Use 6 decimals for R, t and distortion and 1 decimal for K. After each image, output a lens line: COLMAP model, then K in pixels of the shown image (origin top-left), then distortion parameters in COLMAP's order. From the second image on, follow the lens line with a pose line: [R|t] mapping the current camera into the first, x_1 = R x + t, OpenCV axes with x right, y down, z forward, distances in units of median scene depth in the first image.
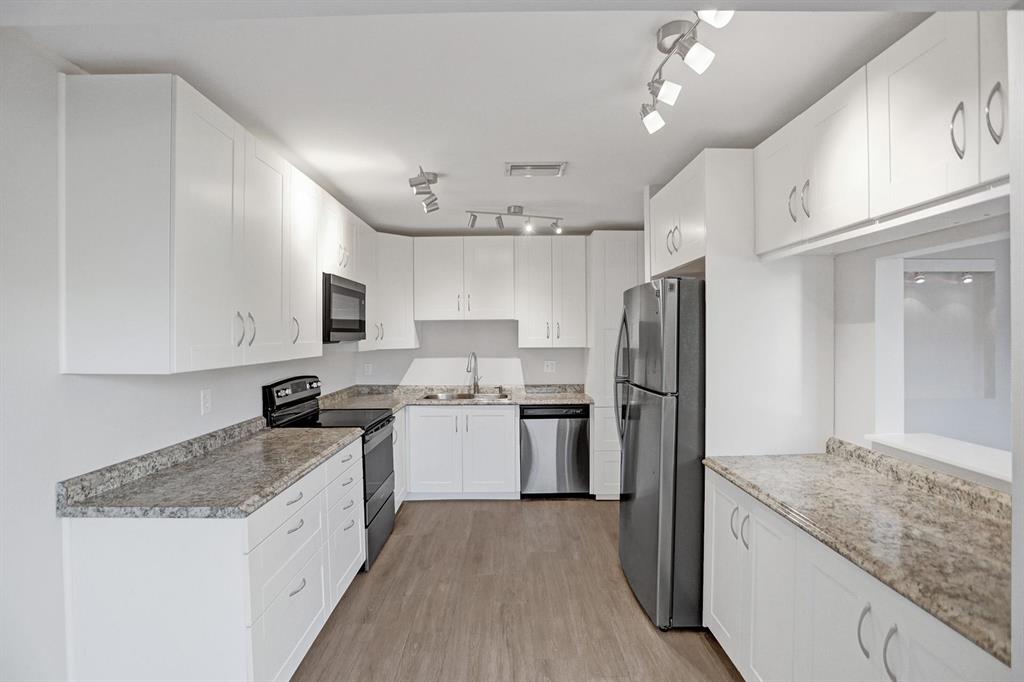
lens RADIAL K [[513.1, 0, 506.1], [0, 513.1, 339.7], [0, 0, 1]] dist [-0.053556, 0.024912]
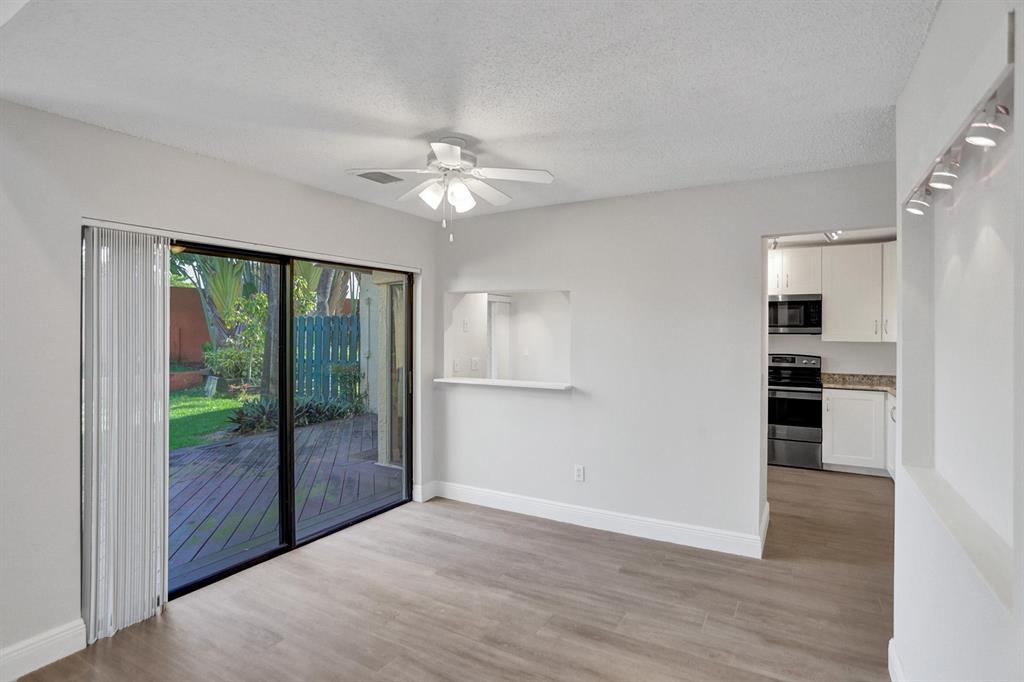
lens RADIAL K [[513.1, 0, 505.4], [0, 513.1, 332.8], [0, 0, 1]] dist [-0.053556, 0.024912]
pose [[-0.492886, 0.009009, -0.870047, 1.423859], [-0.010573, 0.999811, 0.016343, -0.013835], [0.870029, 0.017254, -0.492698, 0.963611]]
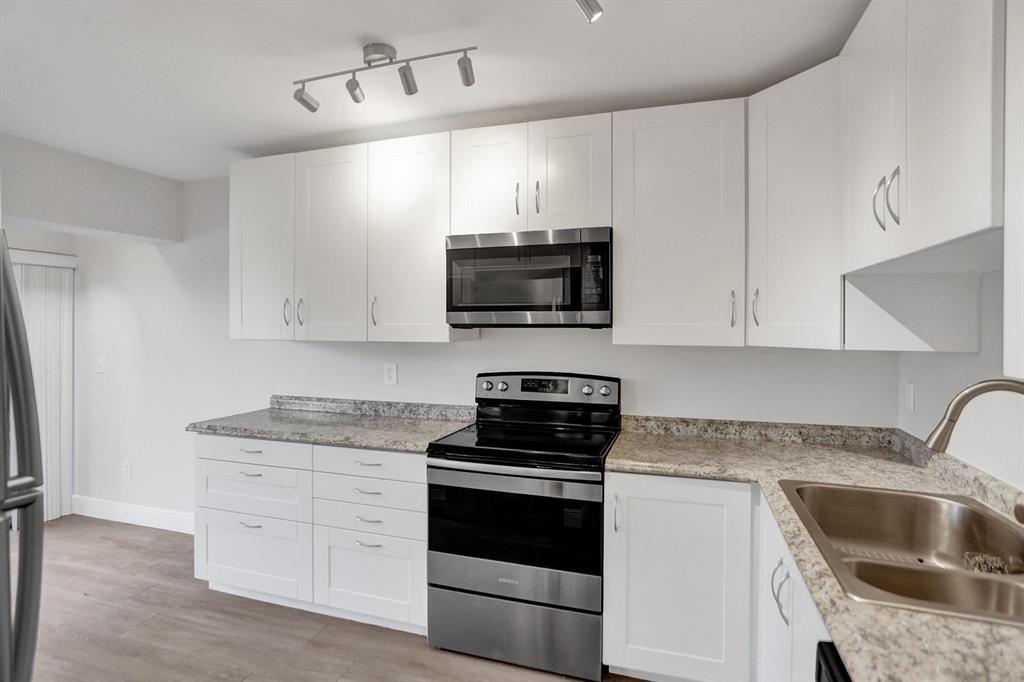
lens RADIAL K [[513.1, 0, 503.9], [0, 513.1, 331.7], [0, 0, 1]] dist [-0.053556, 0.024912]
pose [[-0.299802, 0.016113, -0.953865, 0.309844], [-0.011618, 0.999722, 0.020540, -0.001700], [0.953931, 0.017240, -0.299531, 1.099919]]
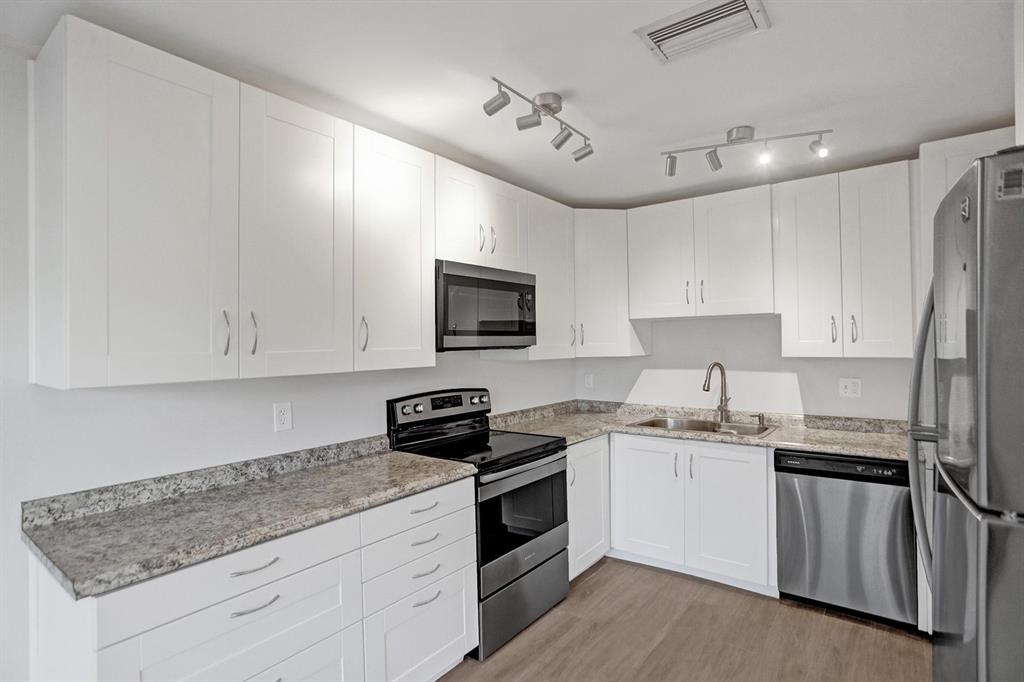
lens RADIAL K [[513.1, 0, 508.8], [0, 513.1, 337.3], [0, 0, 1]] dist [-0.053556, 0.024912]
pose [[0.793884, -0.010887, -0.607971, 0.173305], [0.002621, 0.999892, -0.014483, -0.000961], [0.608063, 0.009904, 0.793827, 0.370408]]
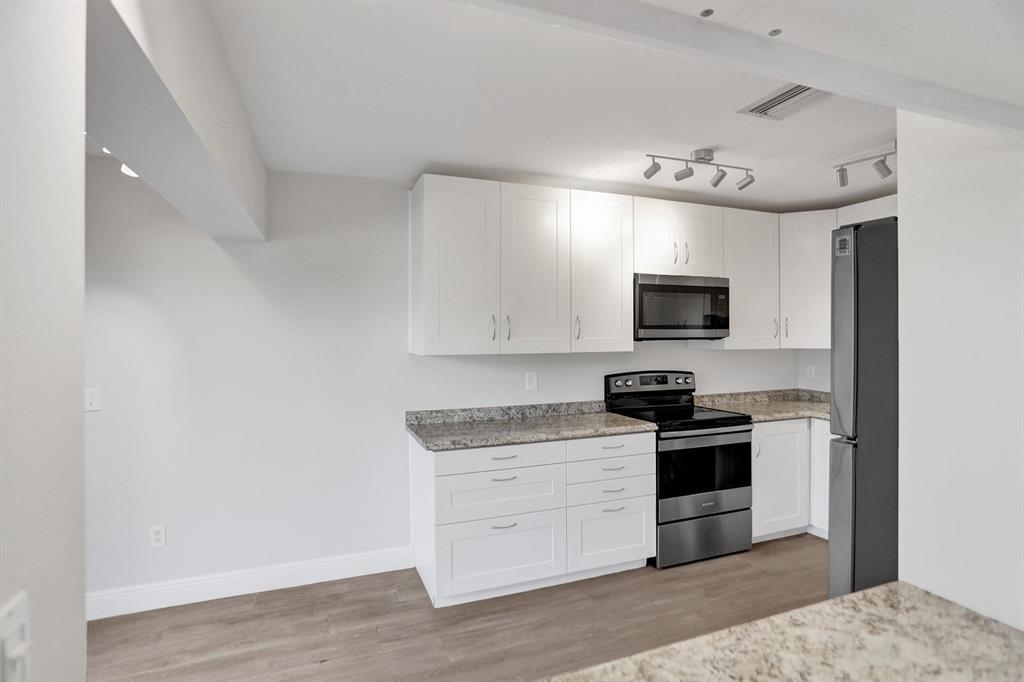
lens RADIAL K [[513.1, 0, 507.8], [0, 513.1, 335.8], [0, 0, 1]] dist [-0.053556, 0.024912]
pose [[0.355021, 0.006089, -0.934838, 0.463162], [-0.007562, 0.999965, 0.003641, -0.002528], [0.934828, 0.005776, 0.355055, 0.308506]]
